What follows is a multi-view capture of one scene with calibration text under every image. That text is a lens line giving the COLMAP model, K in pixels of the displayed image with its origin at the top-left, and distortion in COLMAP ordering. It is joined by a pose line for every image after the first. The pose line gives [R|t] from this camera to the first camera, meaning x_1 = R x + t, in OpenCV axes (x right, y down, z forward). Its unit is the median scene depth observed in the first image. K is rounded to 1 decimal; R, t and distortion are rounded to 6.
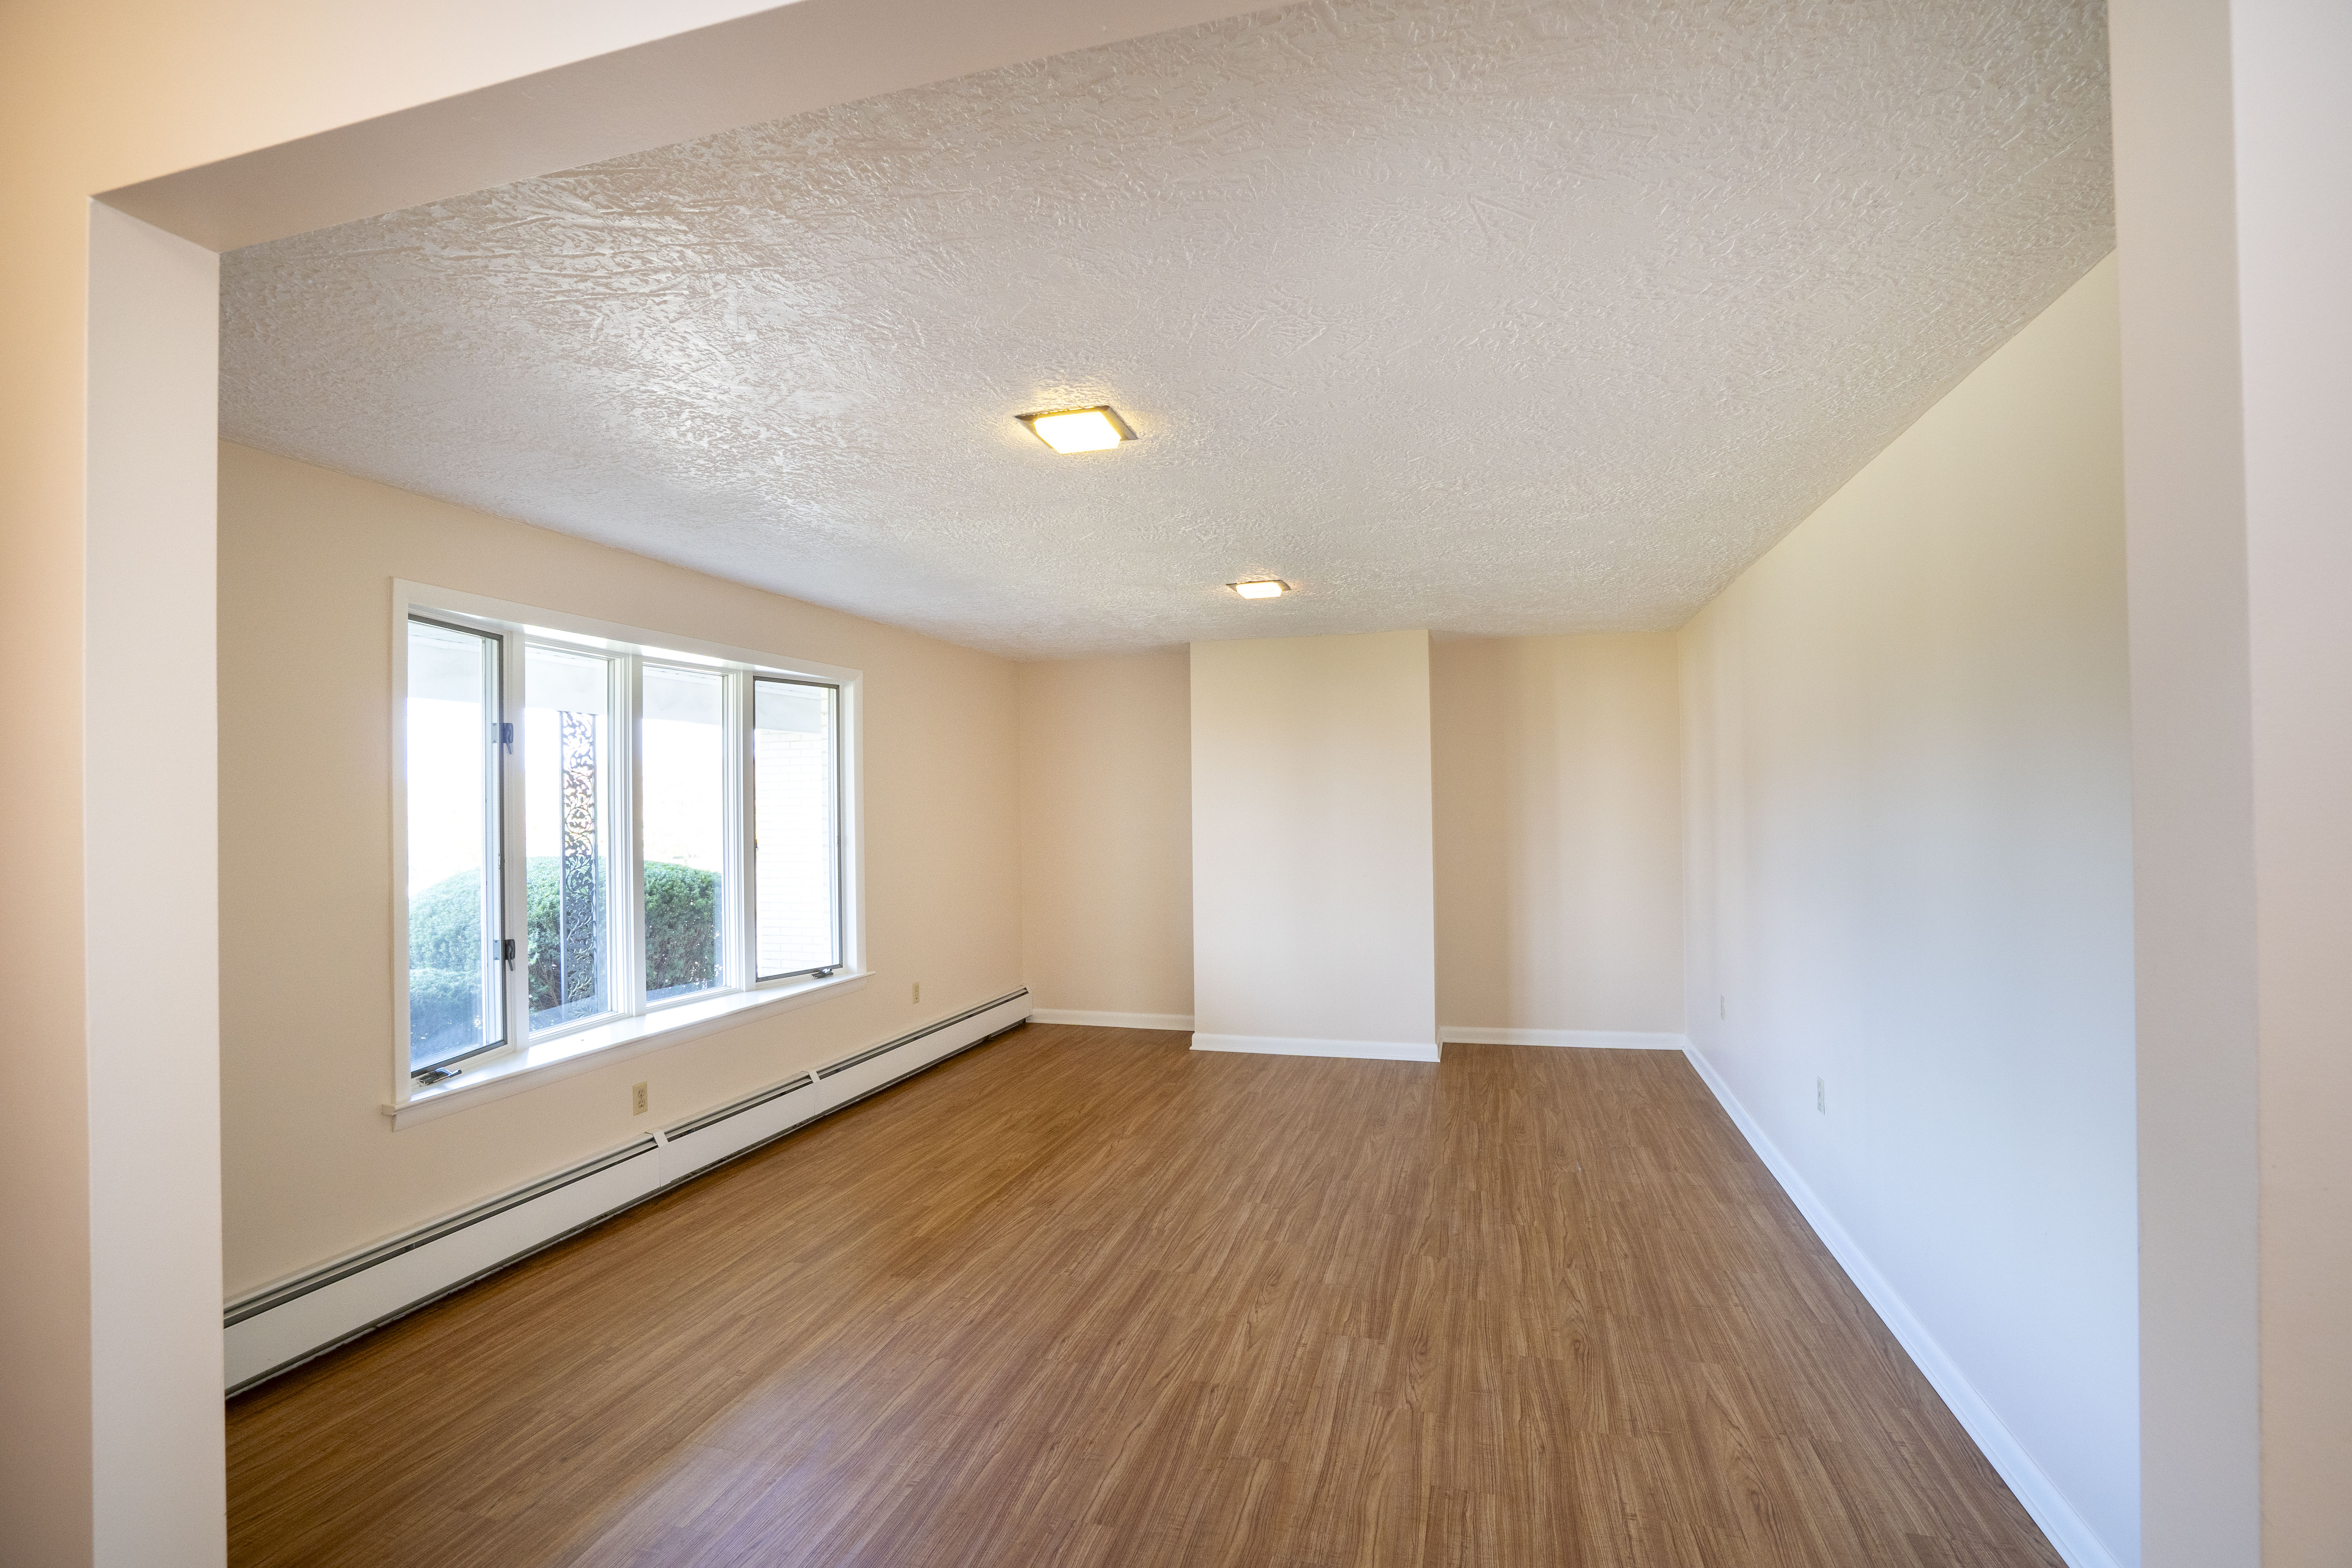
lens RADIAL K [[1089.1, 0, 1173.4], [0, 1089.1, 807.4], [0, 0, 1]] dist [-0.058107, 0.021086]
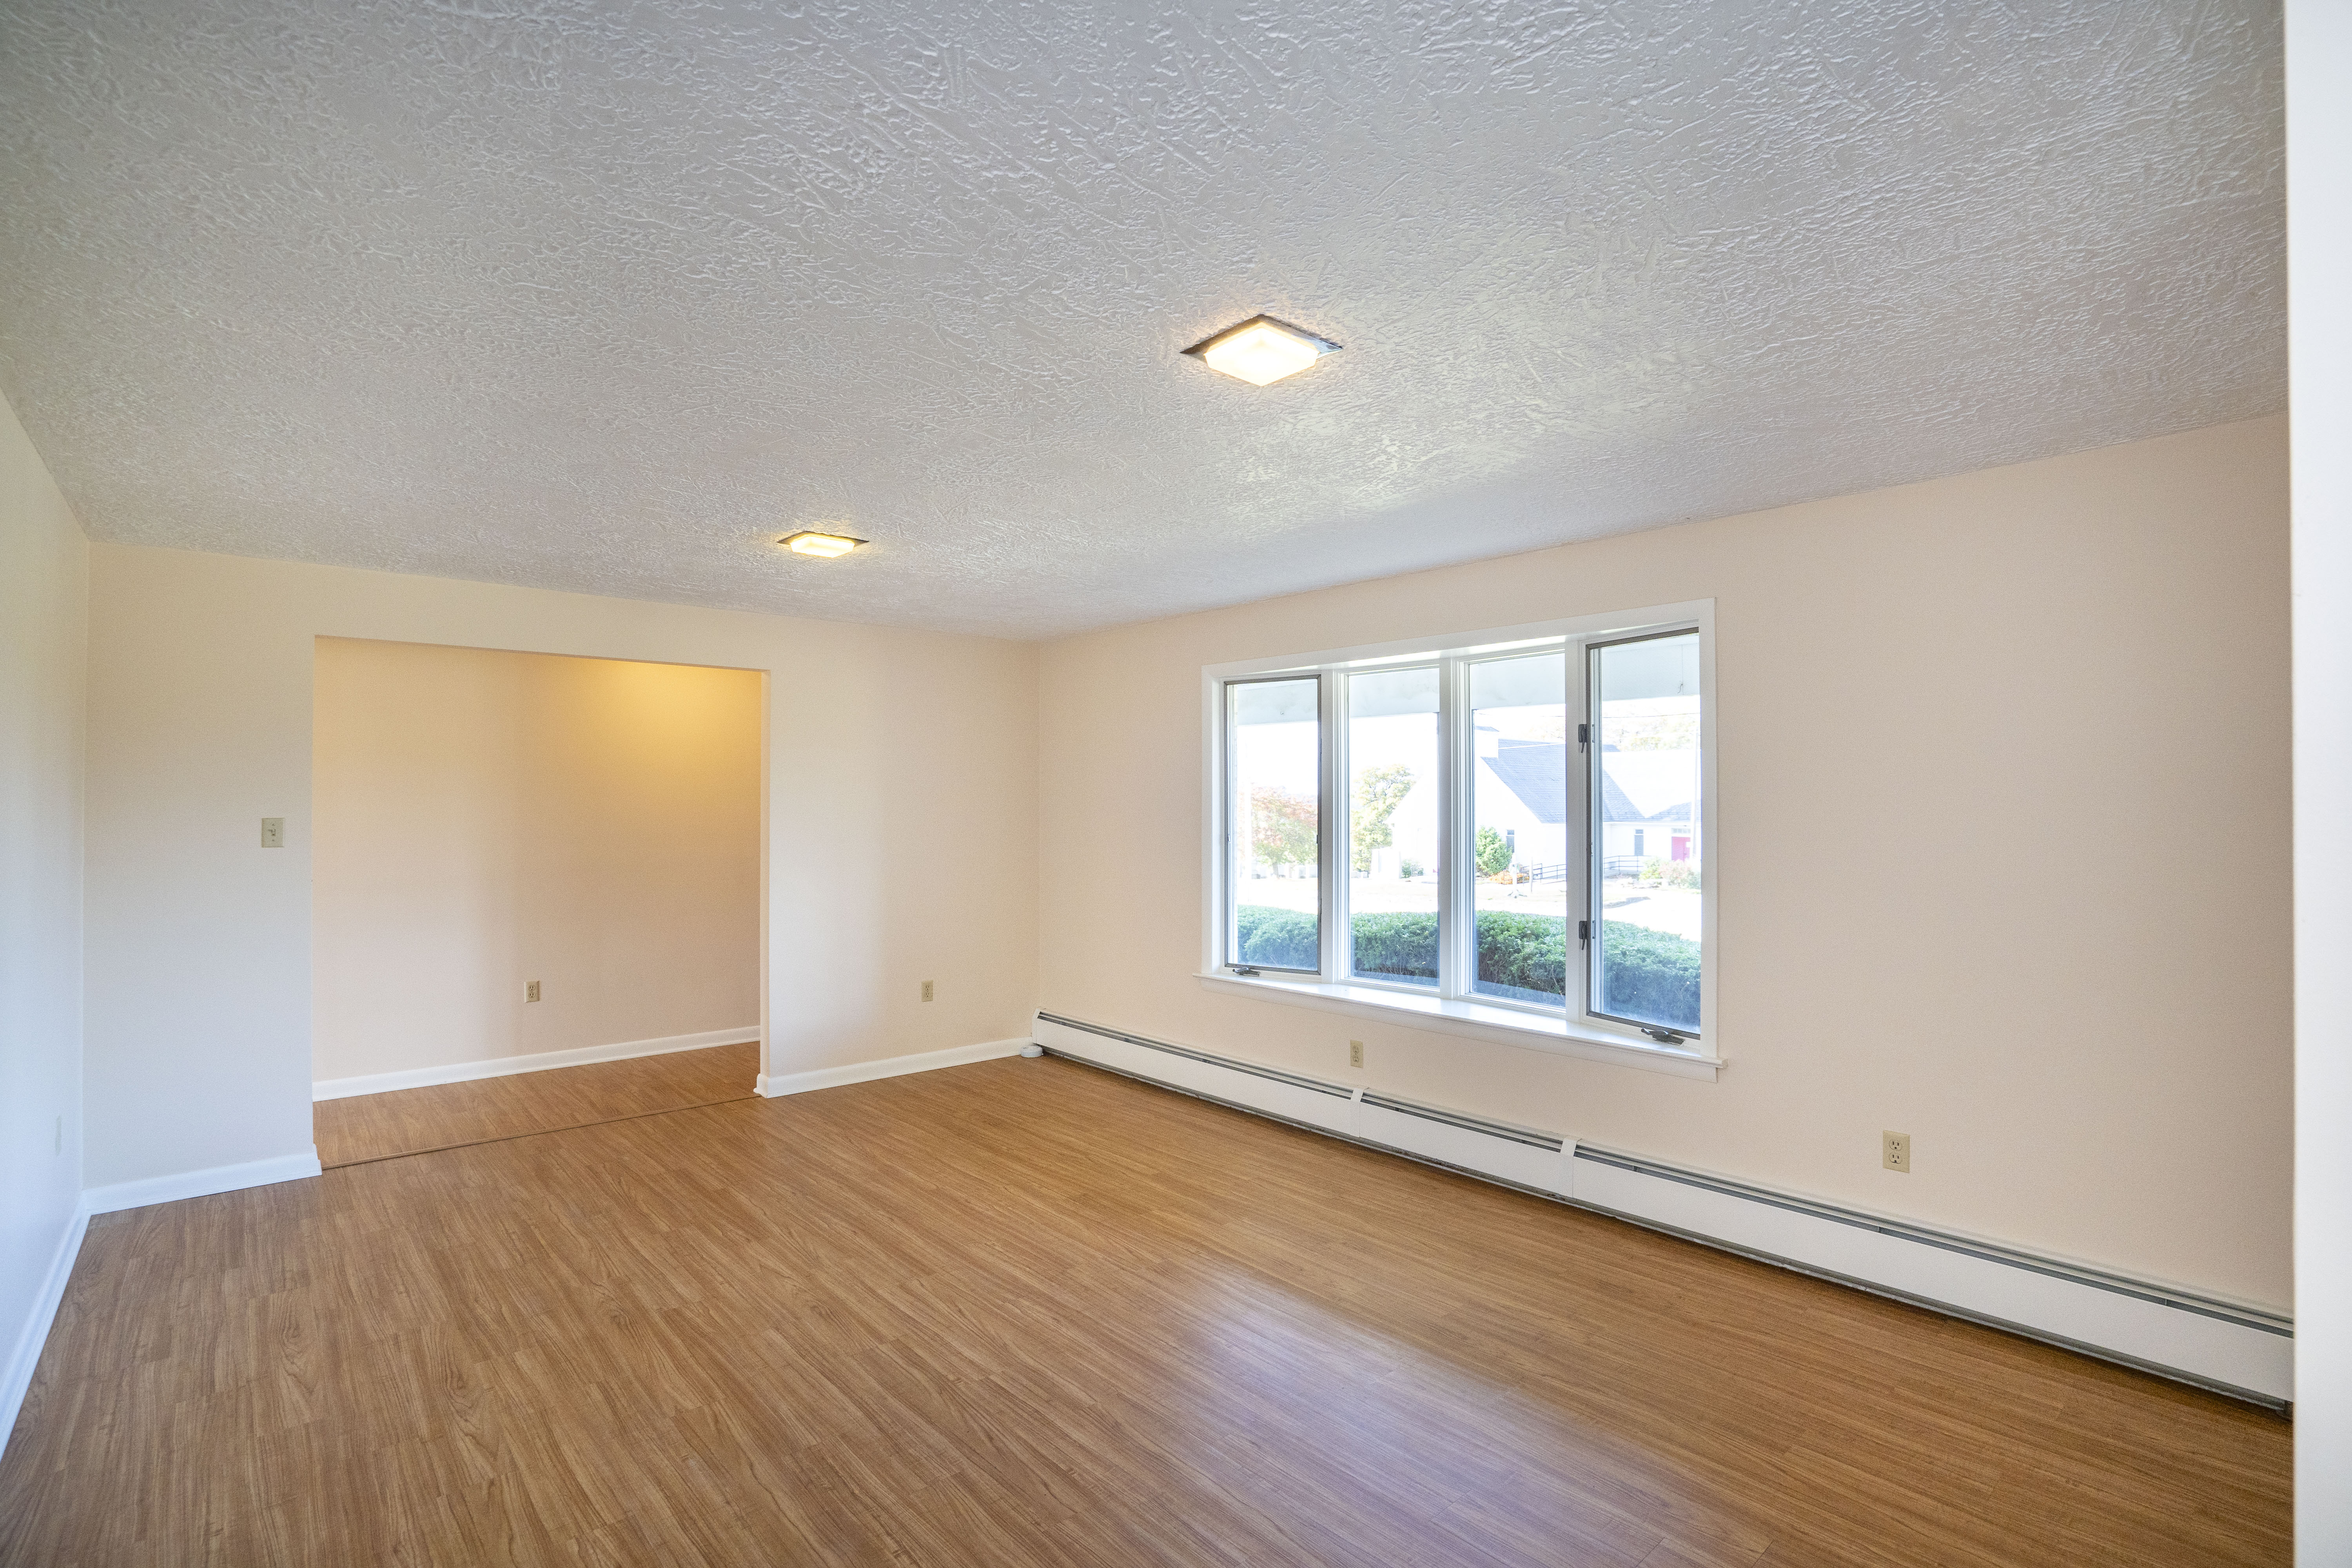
lens RADIAL K [[1089.1, 0, 1176.9], [0, 1089.1, 778.7], [0, 0, 1]] dist [-0.058107, 0.021086]
pose [[-0.534558, -0.008278, -0.845091, 0.705147], [0.001535, 0.999941, -0.010766, -0.015260], [0.845130, -0.007052, -0.534514, 1.728357]]
